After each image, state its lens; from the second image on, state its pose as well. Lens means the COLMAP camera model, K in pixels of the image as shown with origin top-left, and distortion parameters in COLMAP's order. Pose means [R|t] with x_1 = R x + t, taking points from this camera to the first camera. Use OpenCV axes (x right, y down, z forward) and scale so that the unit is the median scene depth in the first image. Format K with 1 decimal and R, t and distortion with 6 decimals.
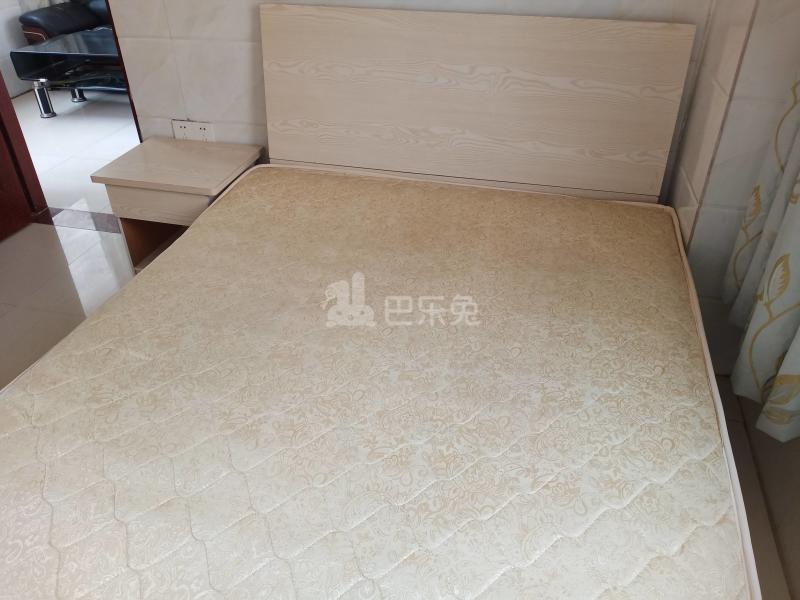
lens RADIAL K [[649.0, 0, 400.0], [0, 649.0, 300.0], [0, 0, 1]] dist [0.089620, -0.139673]
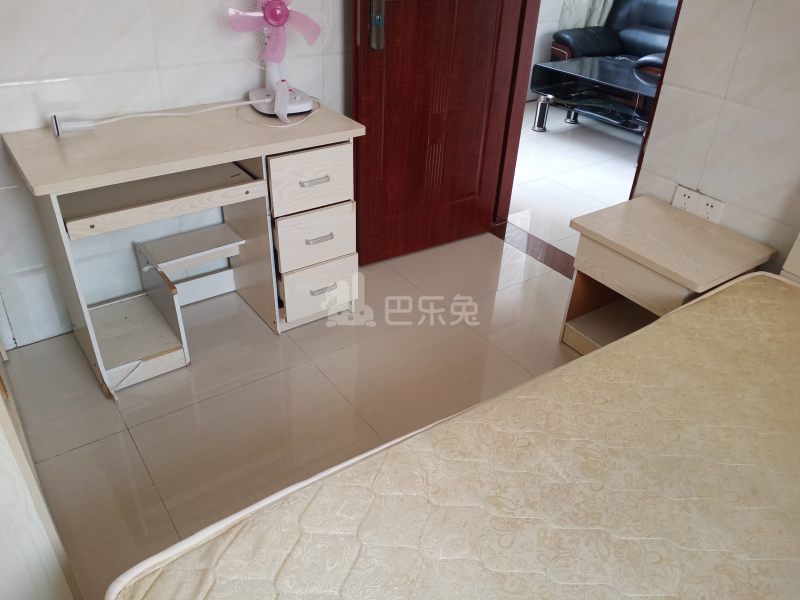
lens RADIAL K [[649.0, 0, 400.0], [0, 649.0, 300.0], [0, 0, 1]] dist [0.089620, -0.139673]
pose [[0.764115, 0.392352, -0.512044, -0.124701], [-0.411579, 0.907736, 0.081356, -0.055759], [0.496721, 0.148581, 0.855098, 0.098070]]
